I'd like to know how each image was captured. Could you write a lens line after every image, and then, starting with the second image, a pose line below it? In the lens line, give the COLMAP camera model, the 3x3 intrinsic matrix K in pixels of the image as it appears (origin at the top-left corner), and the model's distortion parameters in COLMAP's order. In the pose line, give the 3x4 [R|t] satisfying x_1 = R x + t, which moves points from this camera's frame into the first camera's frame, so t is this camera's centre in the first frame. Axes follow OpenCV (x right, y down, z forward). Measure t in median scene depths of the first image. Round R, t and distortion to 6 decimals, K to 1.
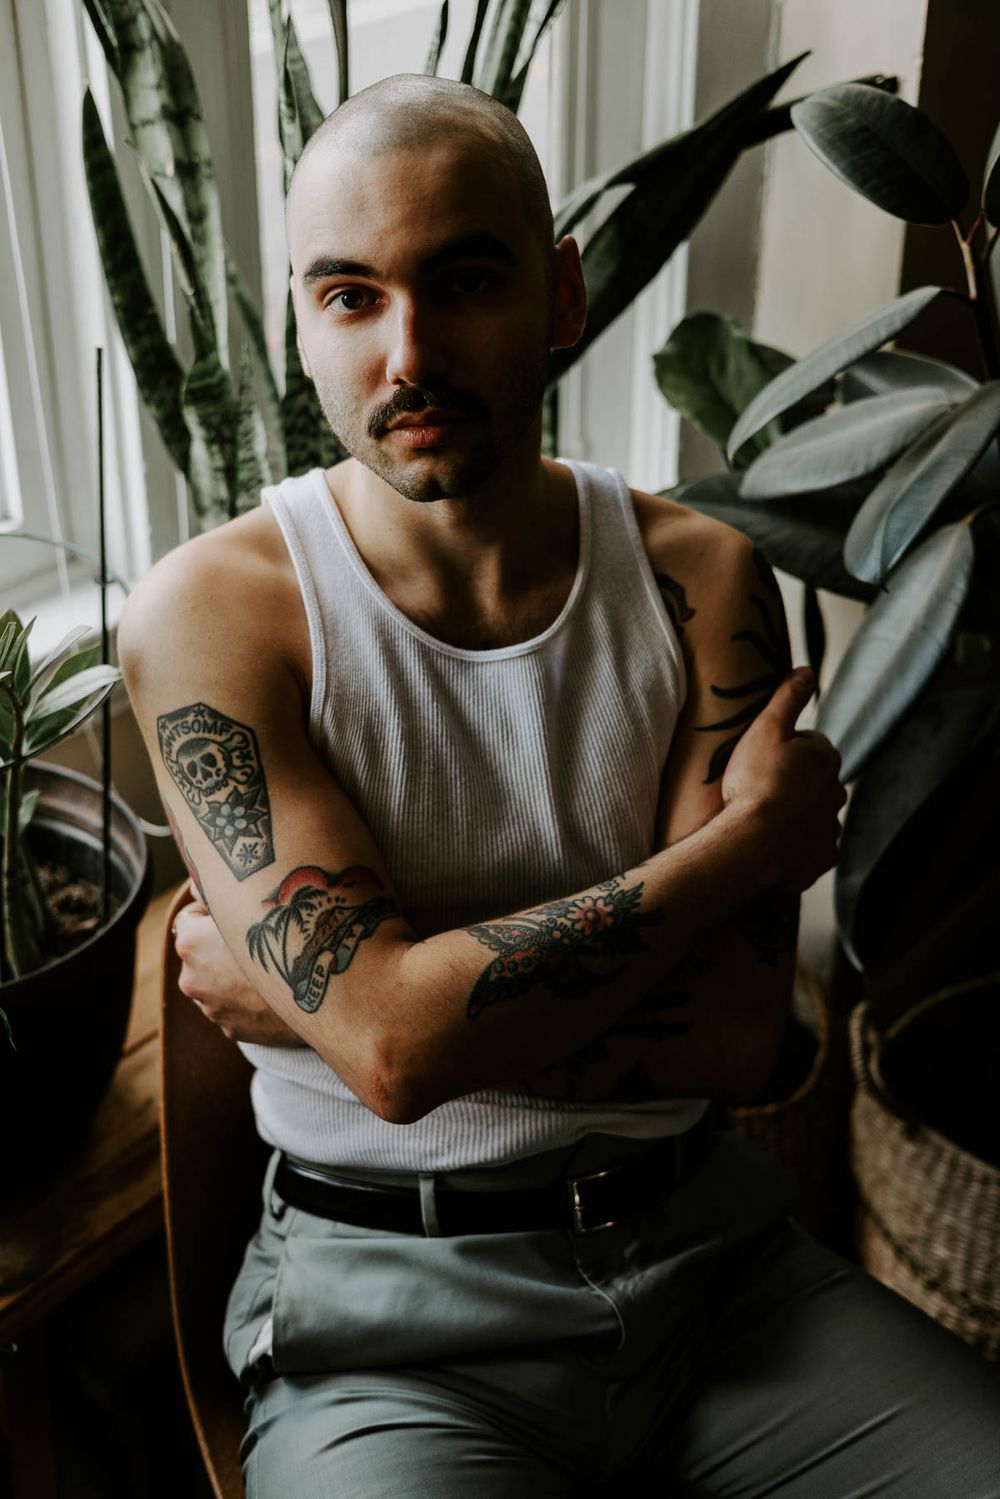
lens RADIAL K [[2080.4, 0, 500.0], [0, 2080.4, 749.5], [0, 0, 1]] dist [0.015236, 0.013601]
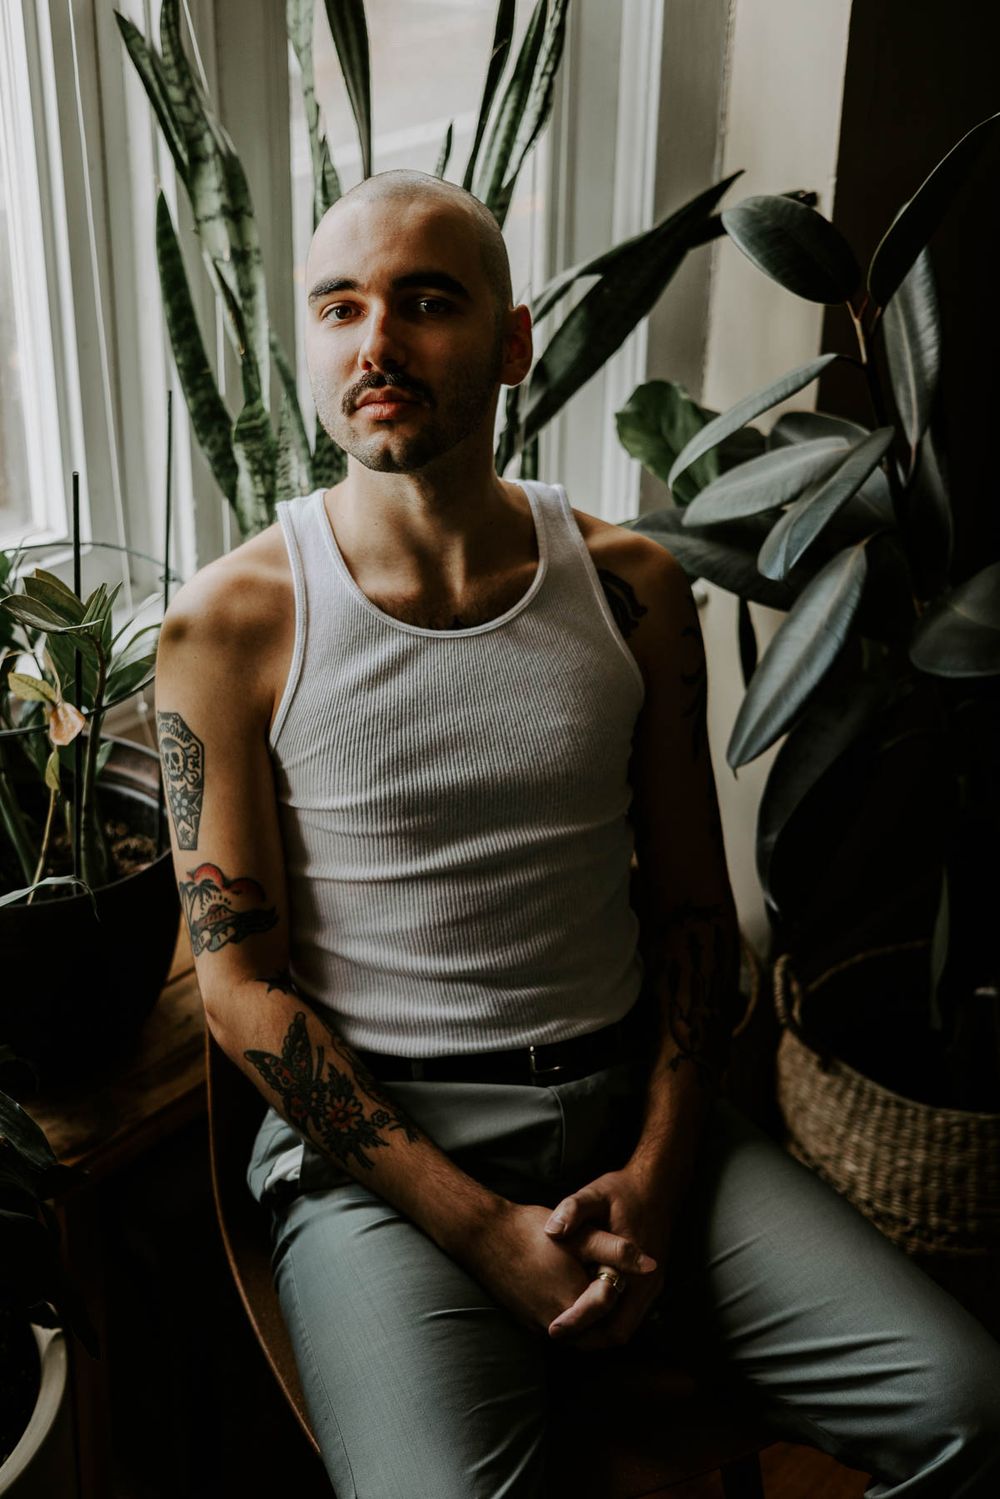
lens RADIAL K [[2051.0, 0, 500.0], [0, 2051.0, 749.5], [0, 0, 1]] dist [0.023248, -0.029112]
pose [[0.999868, 0.016139, -0.001641, 0.011420], [-0.016206, 0.998273, -0.056472, 0.081932], [0.000727, 0.056491, 0.998403, -0.205878]]
